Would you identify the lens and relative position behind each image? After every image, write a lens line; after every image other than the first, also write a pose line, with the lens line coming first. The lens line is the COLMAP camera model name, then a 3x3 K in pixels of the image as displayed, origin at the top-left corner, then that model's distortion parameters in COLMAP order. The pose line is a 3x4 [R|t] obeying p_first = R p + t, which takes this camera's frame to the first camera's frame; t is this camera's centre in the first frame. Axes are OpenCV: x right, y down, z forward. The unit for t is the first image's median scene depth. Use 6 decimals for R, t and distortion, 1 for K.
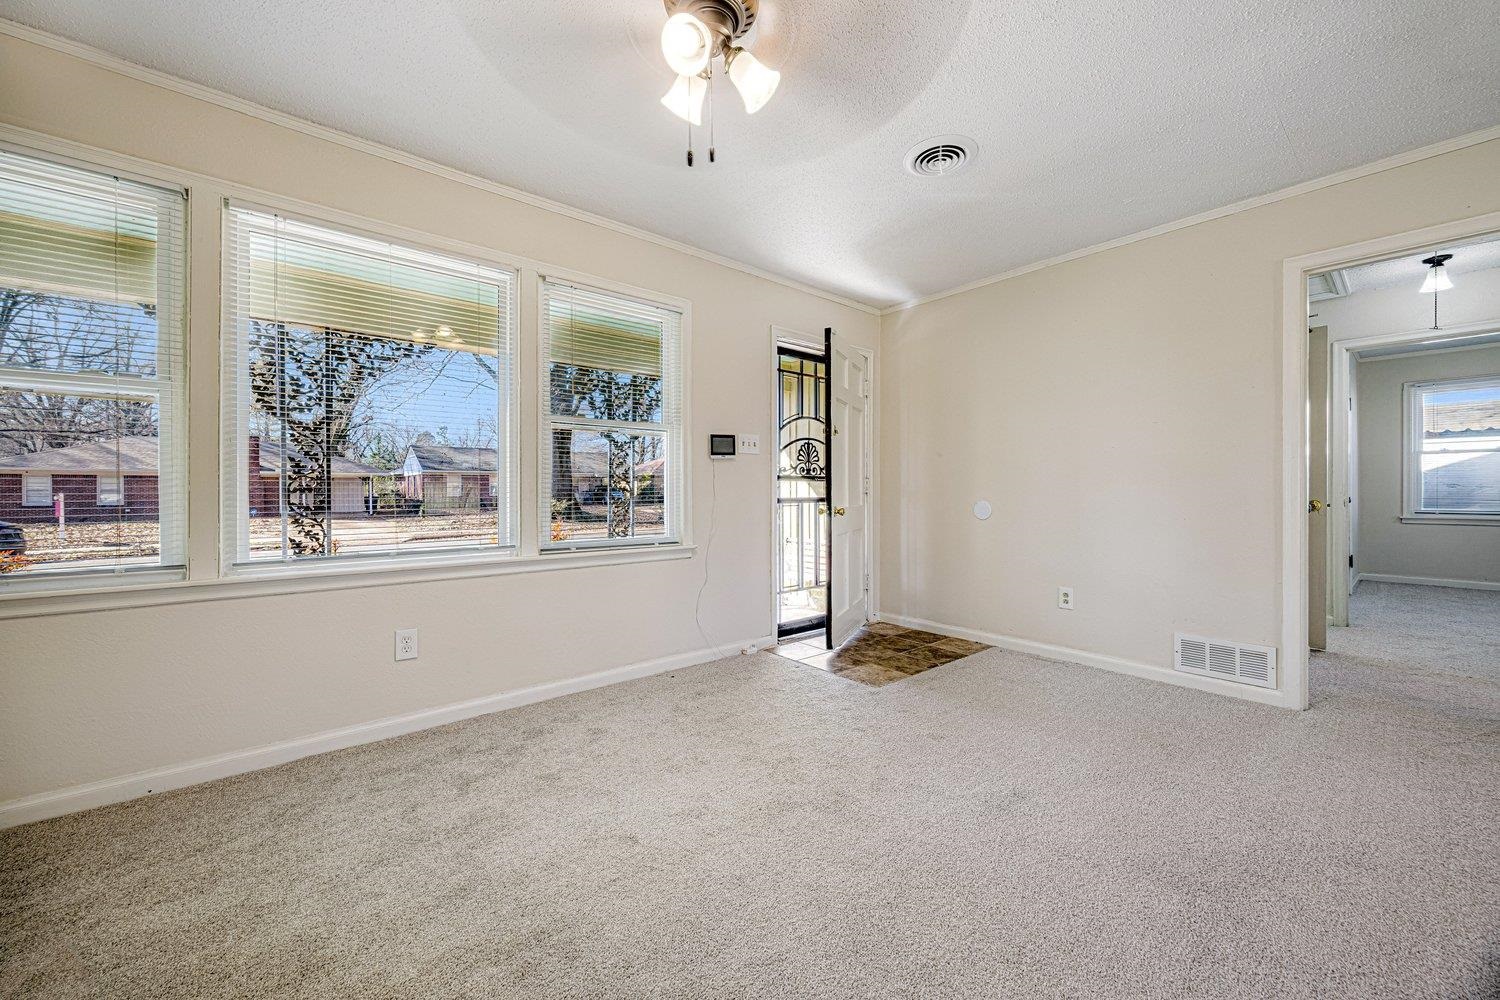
lens RADIAL K [[586.4, 0, 750.0], [0, 586.4, 500.0], [0, 0, 1]] dist [-0.001109, 0.000045]
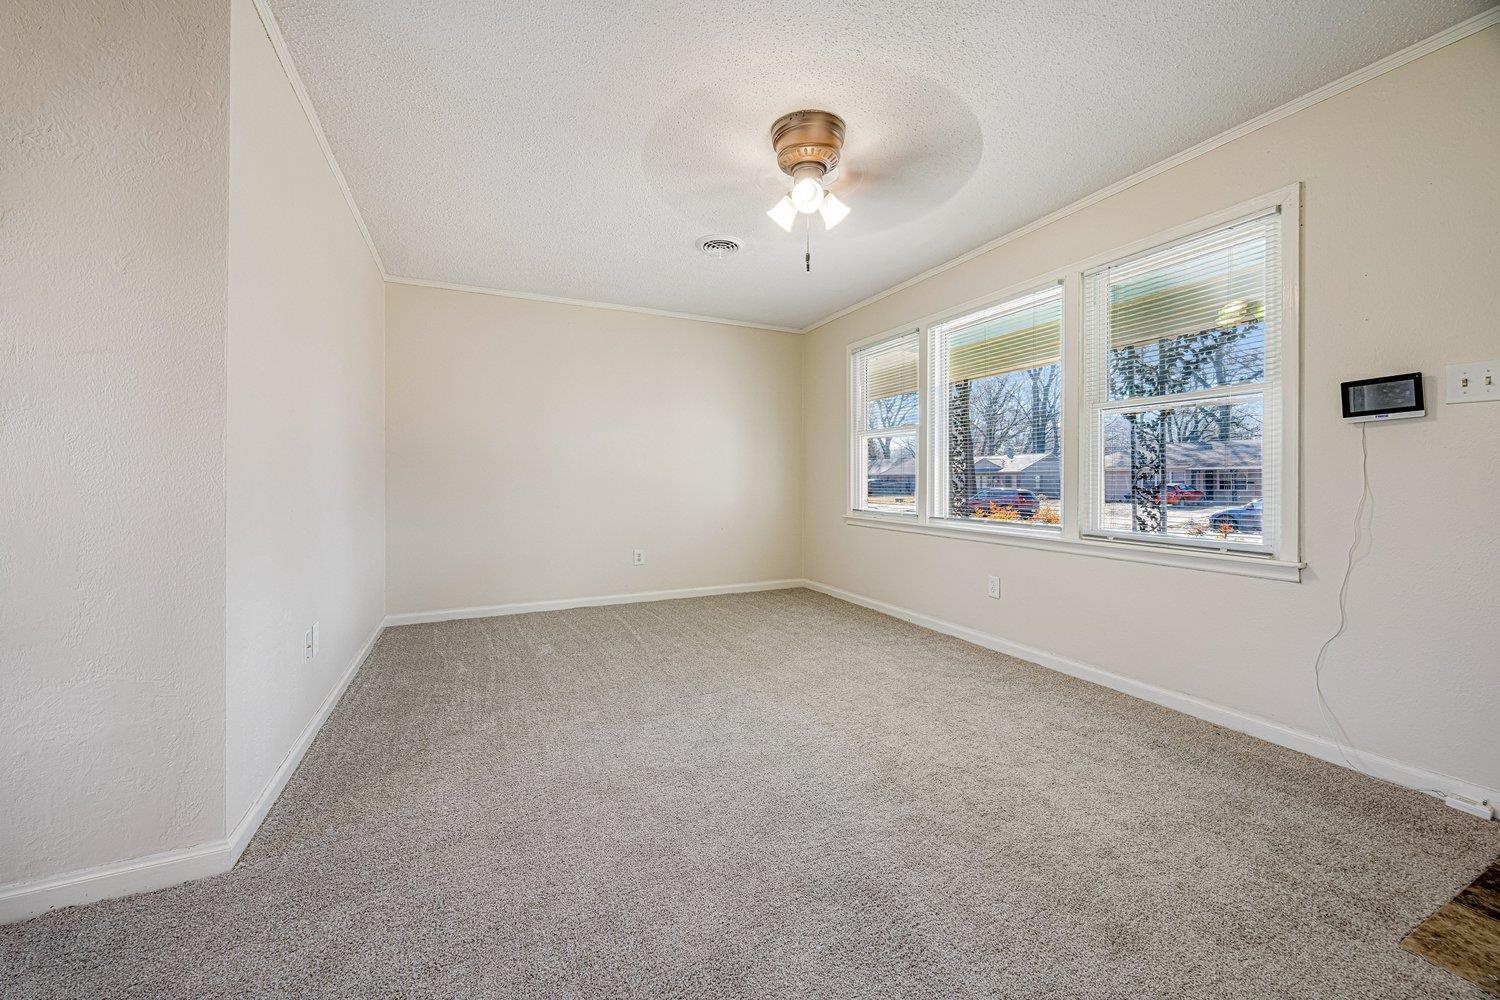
lens RADIAL K [[578.3, 0, 750.9], [0, 578.3, 480.2], [0, 0, 1]] dist [-0.000180, -0.000003]
pose [[-0.263258, 0.003466, -0.964719, 0.657899], [-0.013099, 0.999889, 0.007167, -0.009945], [0.964637, 0.014523, -0.263183, 0.577644]]
